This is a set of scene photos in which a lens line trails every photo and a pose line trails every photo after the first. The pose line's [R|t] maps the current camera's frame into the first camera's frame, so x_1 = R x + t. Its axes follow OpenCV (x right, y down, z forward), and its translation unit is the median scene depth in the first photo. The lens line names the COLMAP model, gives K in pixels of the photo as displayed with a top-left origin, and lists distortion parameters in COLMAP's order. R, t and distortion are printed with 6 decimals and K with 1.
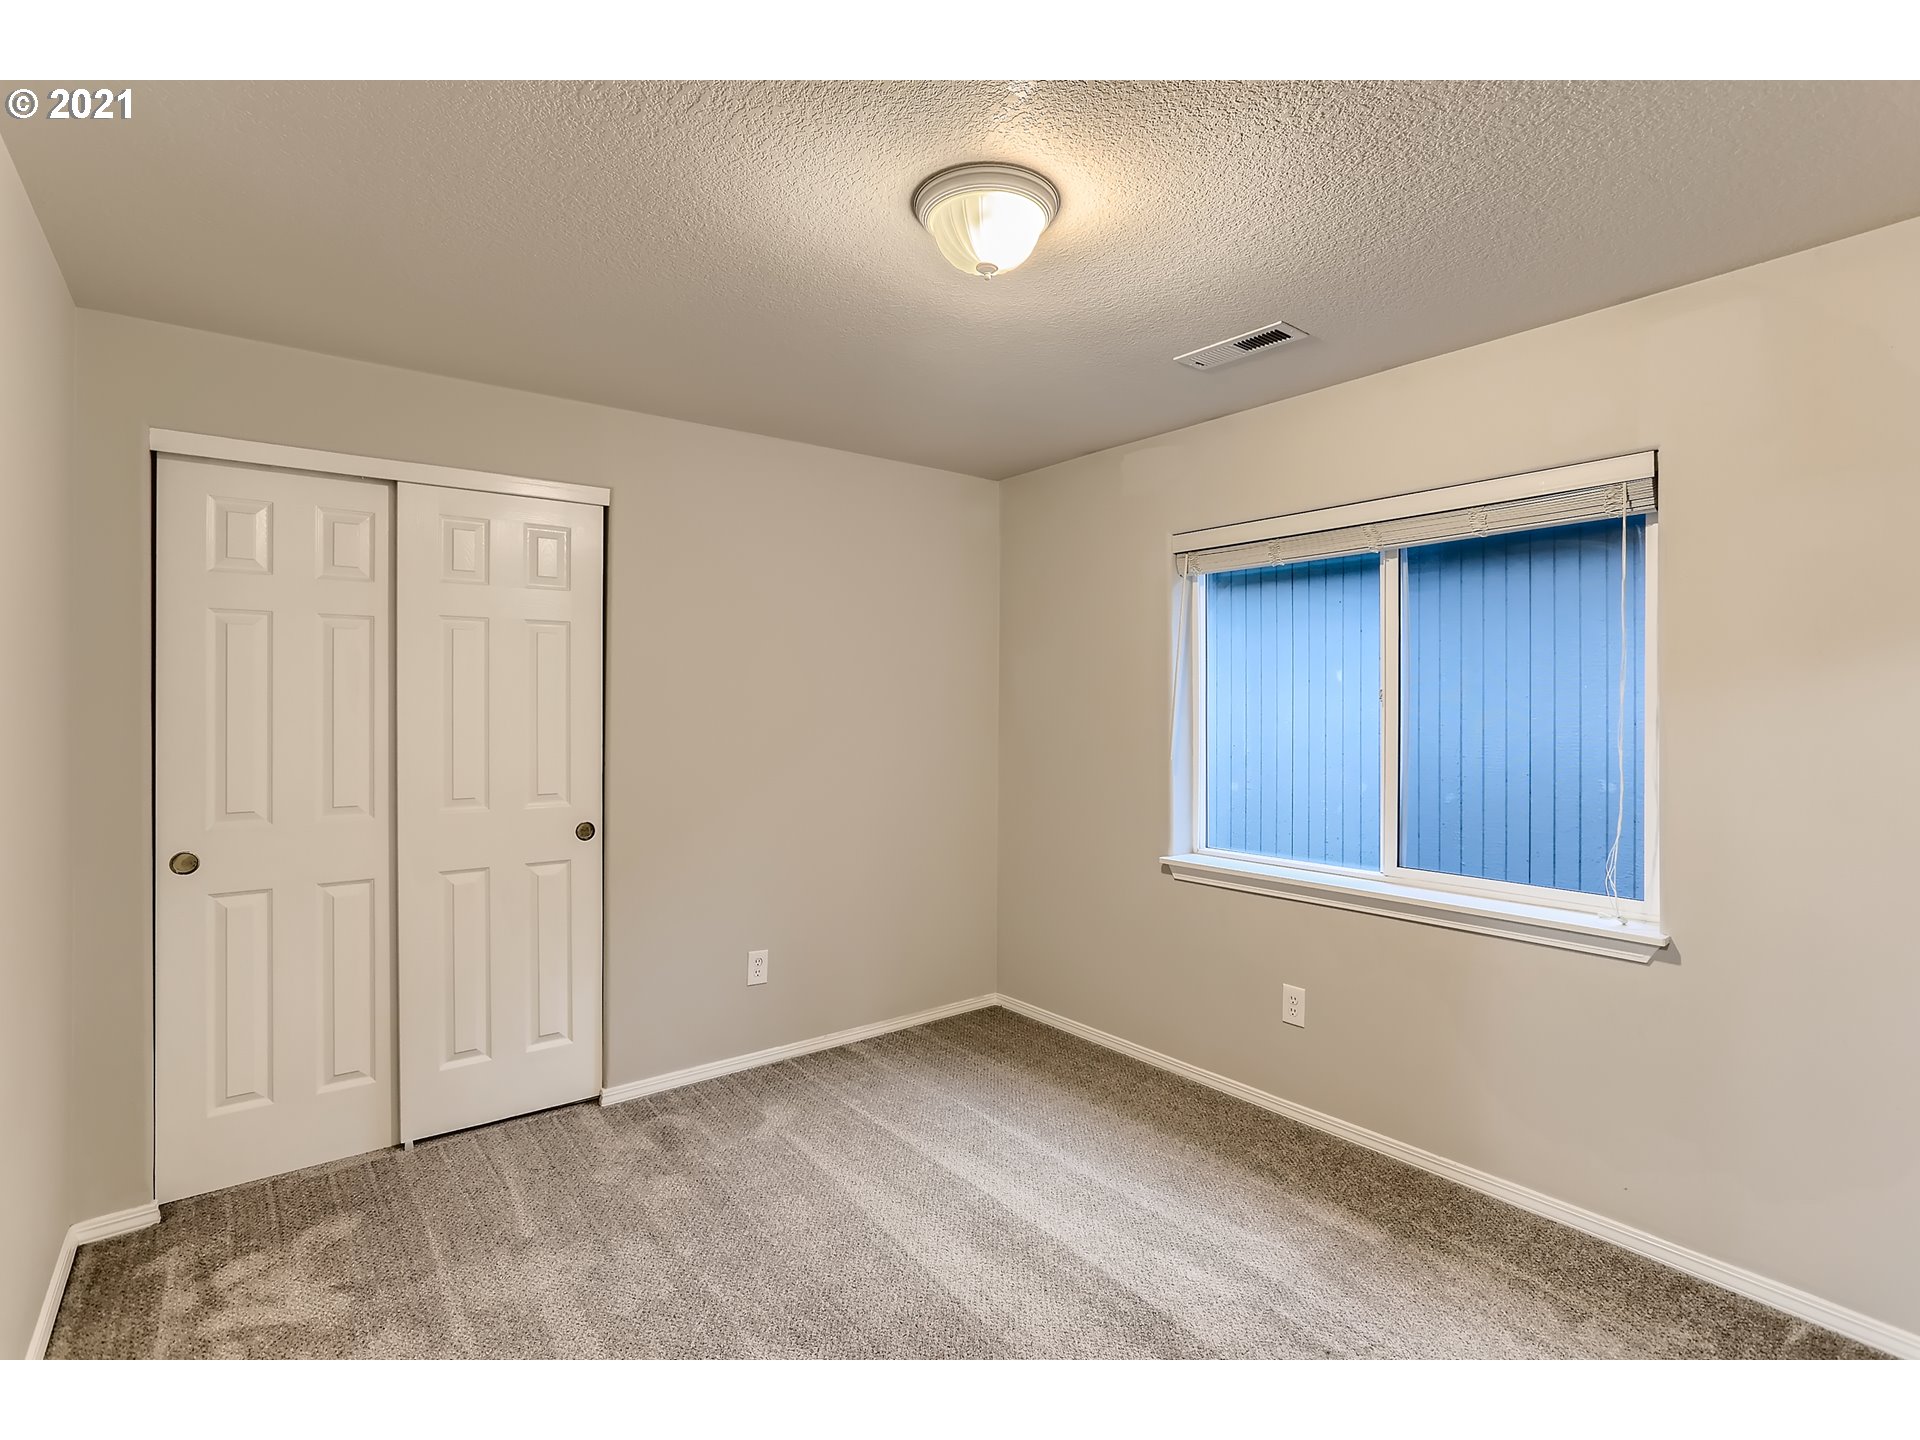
lens RADIAL K [[932.7, 0, 960.0], [0, 932.7, 720.0], [0, 0, 1]] dist [-0.041762, 0.026017]
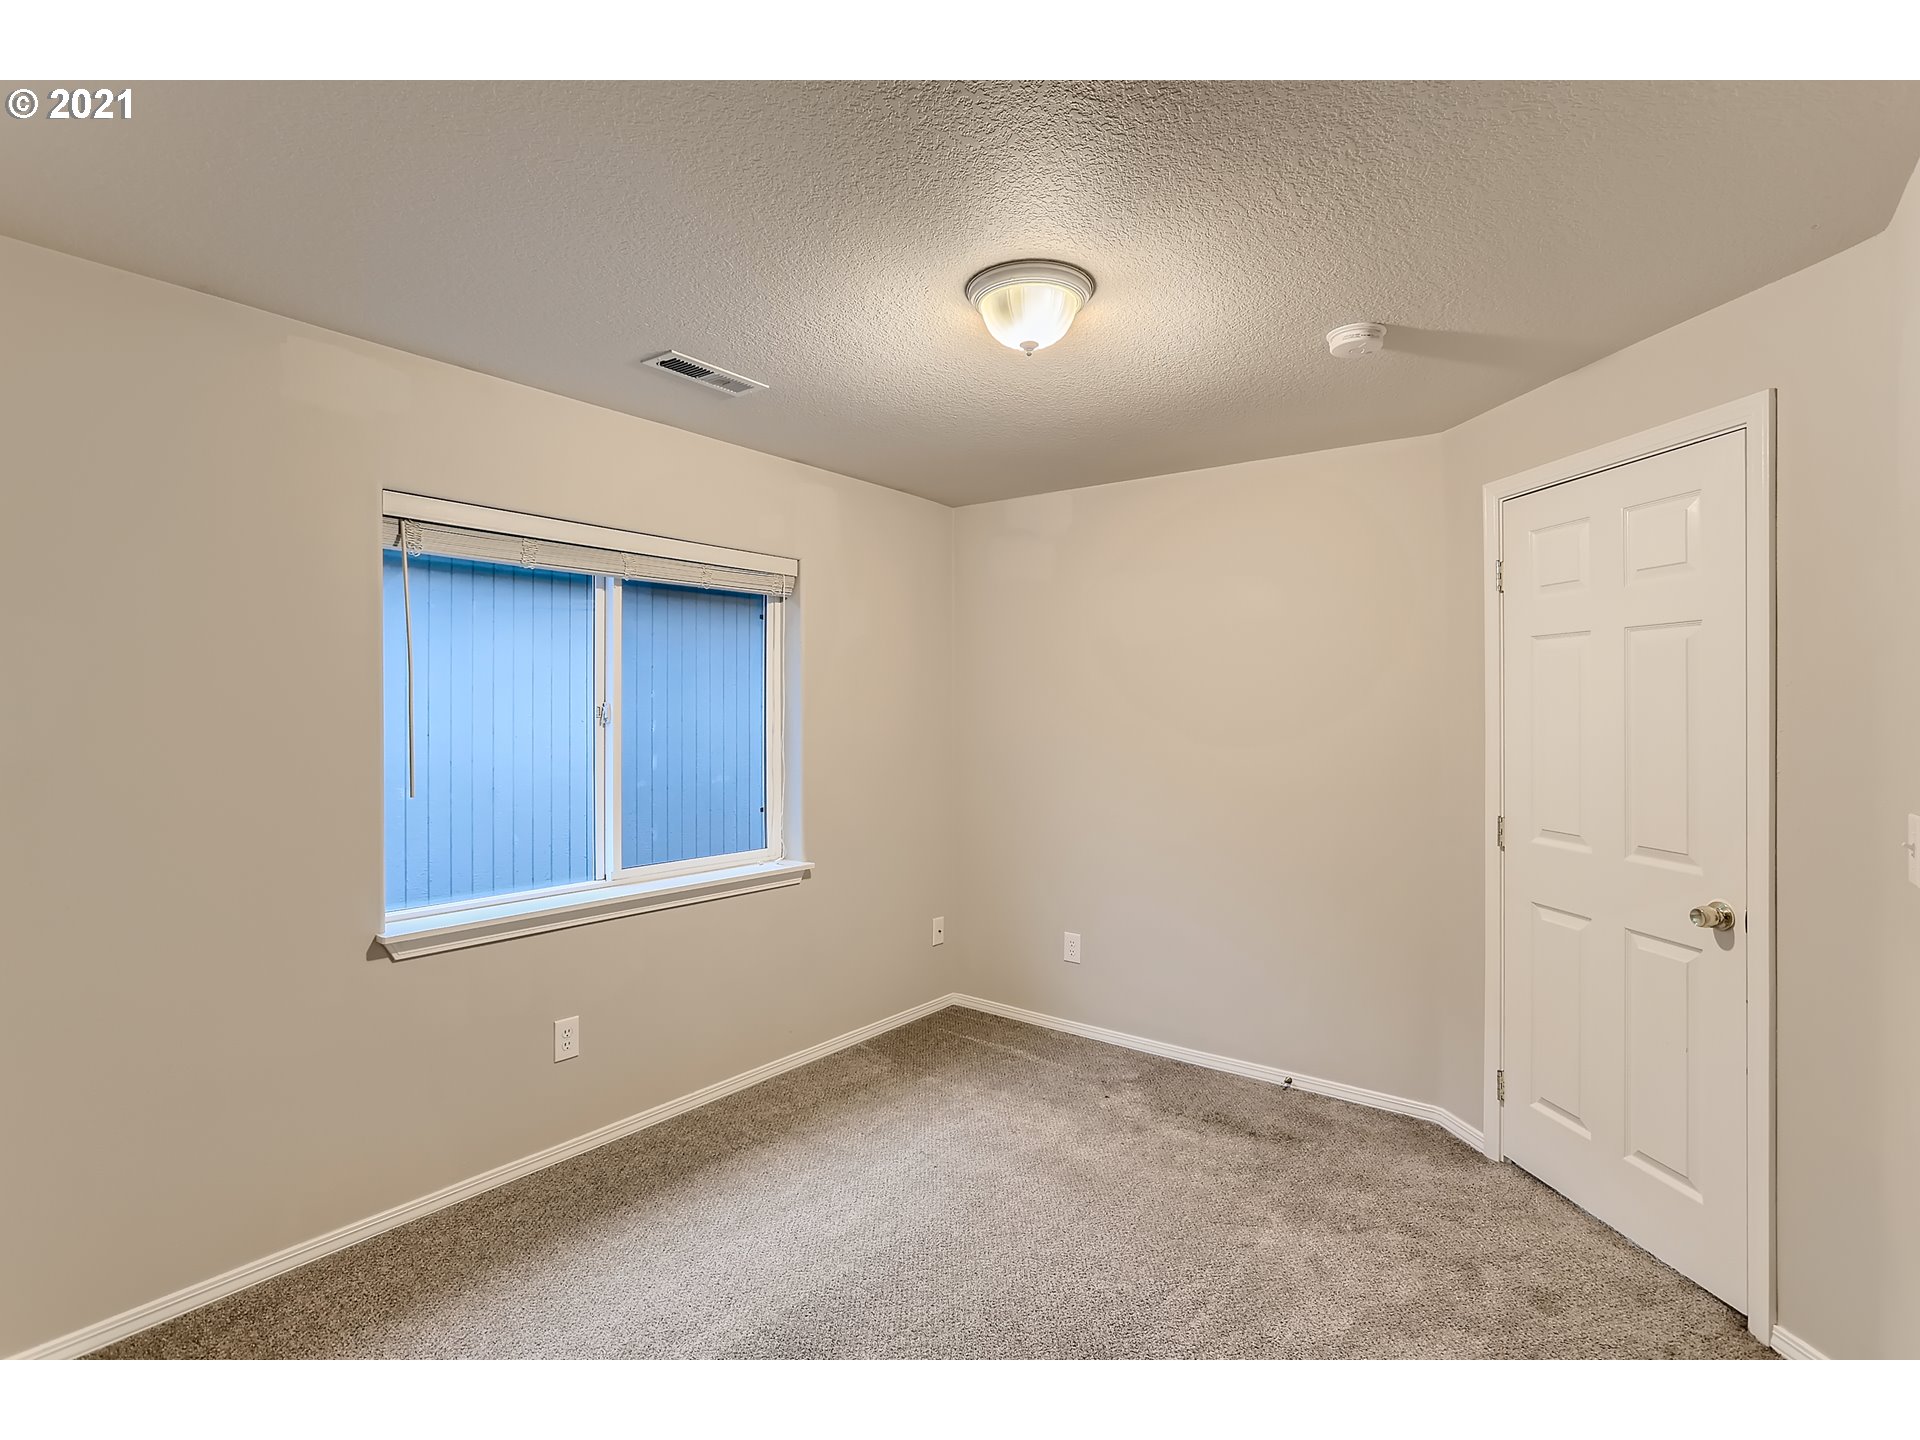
lens RADIAL K [[932.7, 0, 960.0], [0, 932.7, 720.0], [0, 0, 1]] dist [-0.041762, 0.026017]
pose [[-0.257299, 0.004235, 0.966323, -0.716920], [0.016652, 0.999861, 0.000051, -0.010119], [-0.966188, 0.016105, -0.257334, 0.935354]]
